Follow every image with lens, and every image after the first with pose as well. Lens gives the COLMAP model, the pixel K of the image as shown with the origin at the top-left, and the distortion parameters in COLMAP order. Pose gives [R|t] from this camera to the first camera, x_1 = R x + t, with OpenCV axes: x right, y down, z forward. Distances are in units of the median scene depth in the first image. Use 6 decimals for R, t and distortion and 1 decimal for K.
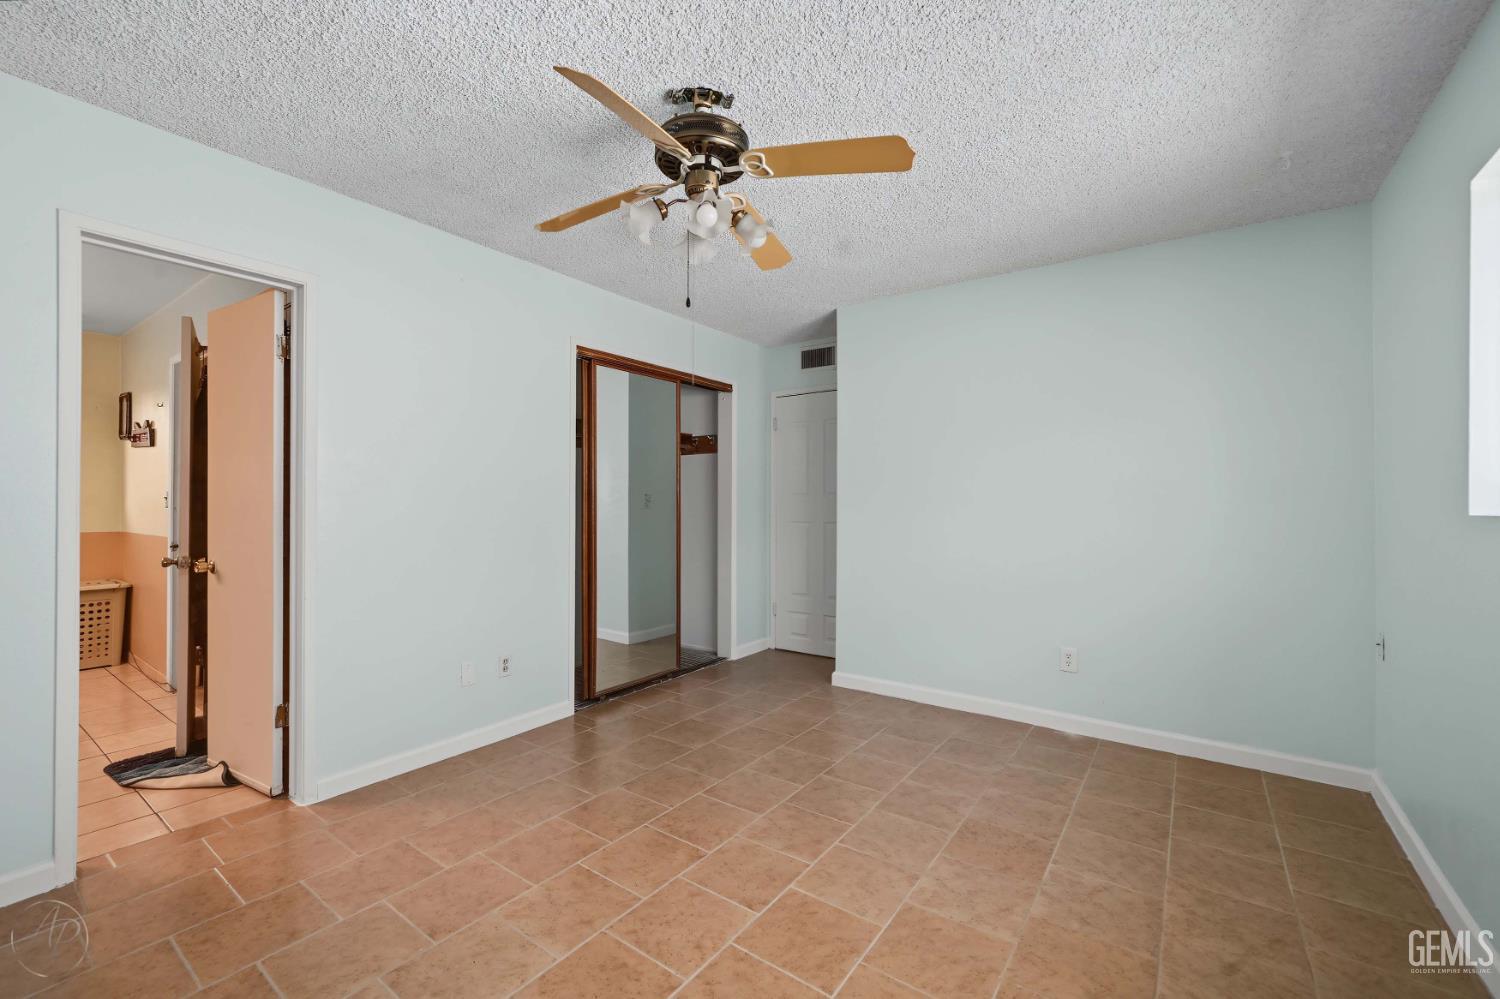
lens RADIAL K [[623.0, 0, 739.9], [0, 623.0, 500.5], [0, 0, 1]] dist [-0.002977, 0.000030]
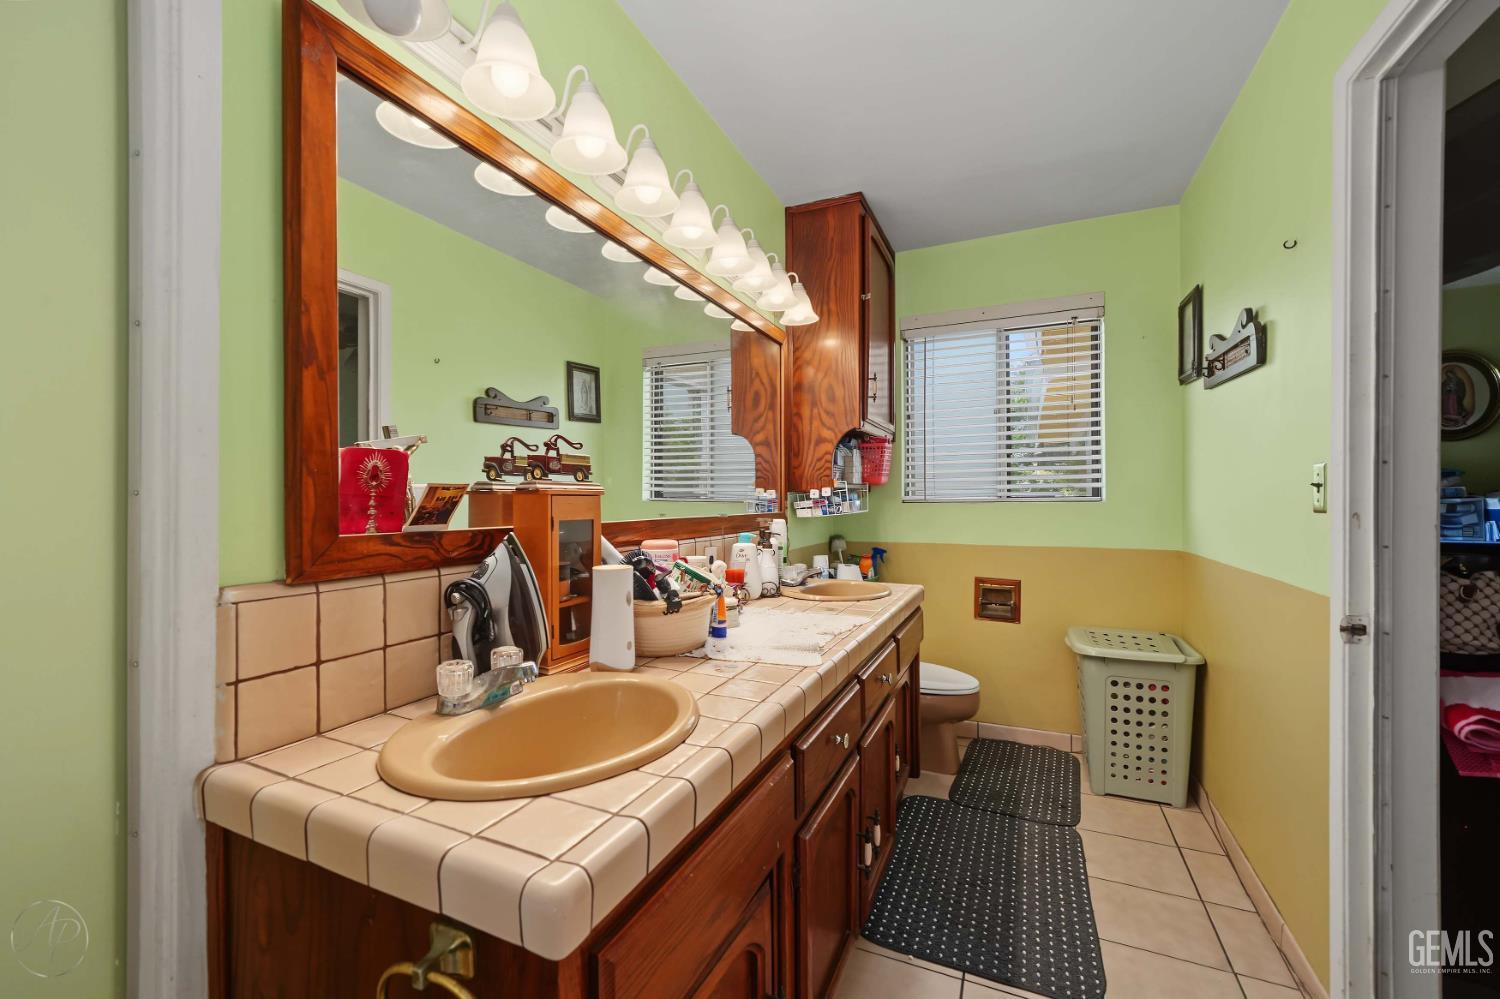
lens RADIAL K [[623.0, 0, 733.7], [0, 623.0, 499.4], [0, 0, 1]] dist [-0.002977, 0.000030]
pose [[0.195624, 0.000490, -0.980679, -0.437613], [0.004922, 0.999987, 0.001482, 0.001166], [0.980667, -0.005117, 0.195619, 0.411284]]
